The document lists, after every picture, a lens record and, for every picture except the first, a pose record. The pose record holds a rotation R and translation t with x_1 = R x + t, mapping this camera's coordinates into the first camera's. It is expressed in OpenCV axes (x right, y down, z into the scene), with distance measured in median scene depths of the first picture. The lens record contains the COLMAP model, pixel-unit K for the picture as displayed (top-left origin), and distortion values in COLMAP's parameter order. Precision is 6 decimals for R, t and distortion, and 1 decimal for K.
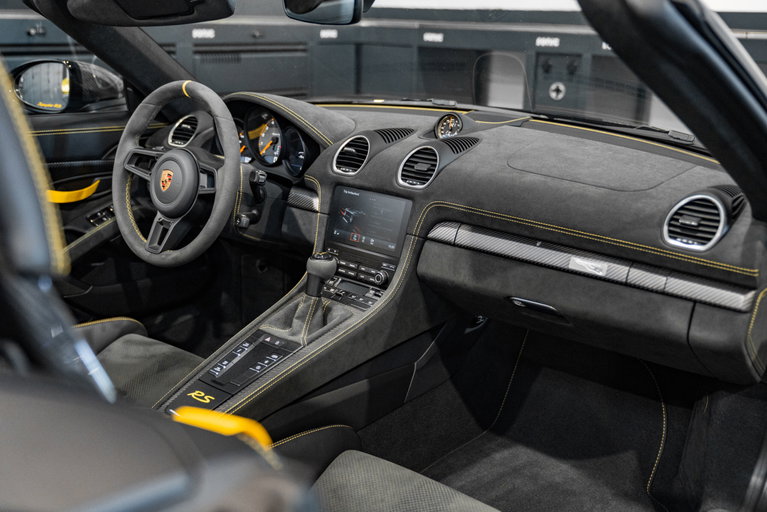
lens RADIAL K [[807.5, 0, 383.9], [0, 807.5, 256.1], [0, 0, 1]] dist [-0.008867, 0.000000]
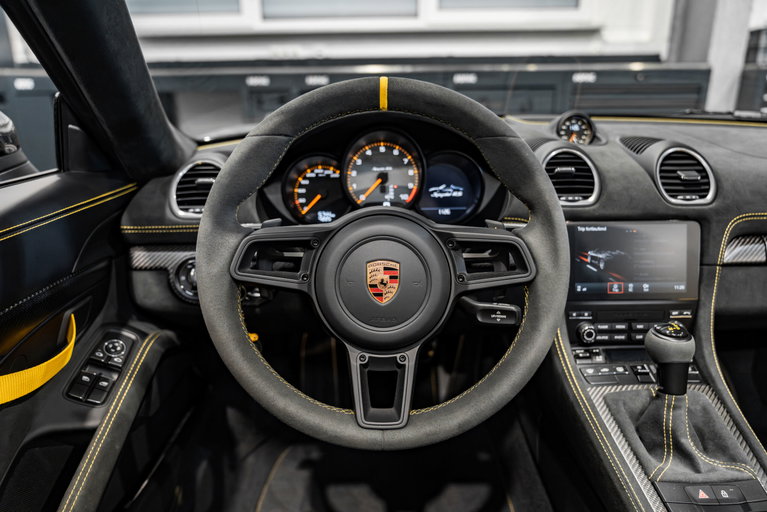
lens RADIAL K [[516.3, 0, 383.1], [0, 516.3, 256.9], [0, 0, 1]] dist [-0.022468, 0.007536]
pose [[0.764691, -0.238032, 0.598823, -0.459070], [0.215278, 0.970251, 0.110768, -0.144513], [-0.607374, 0.044210, 0.793185, 0.757001]]
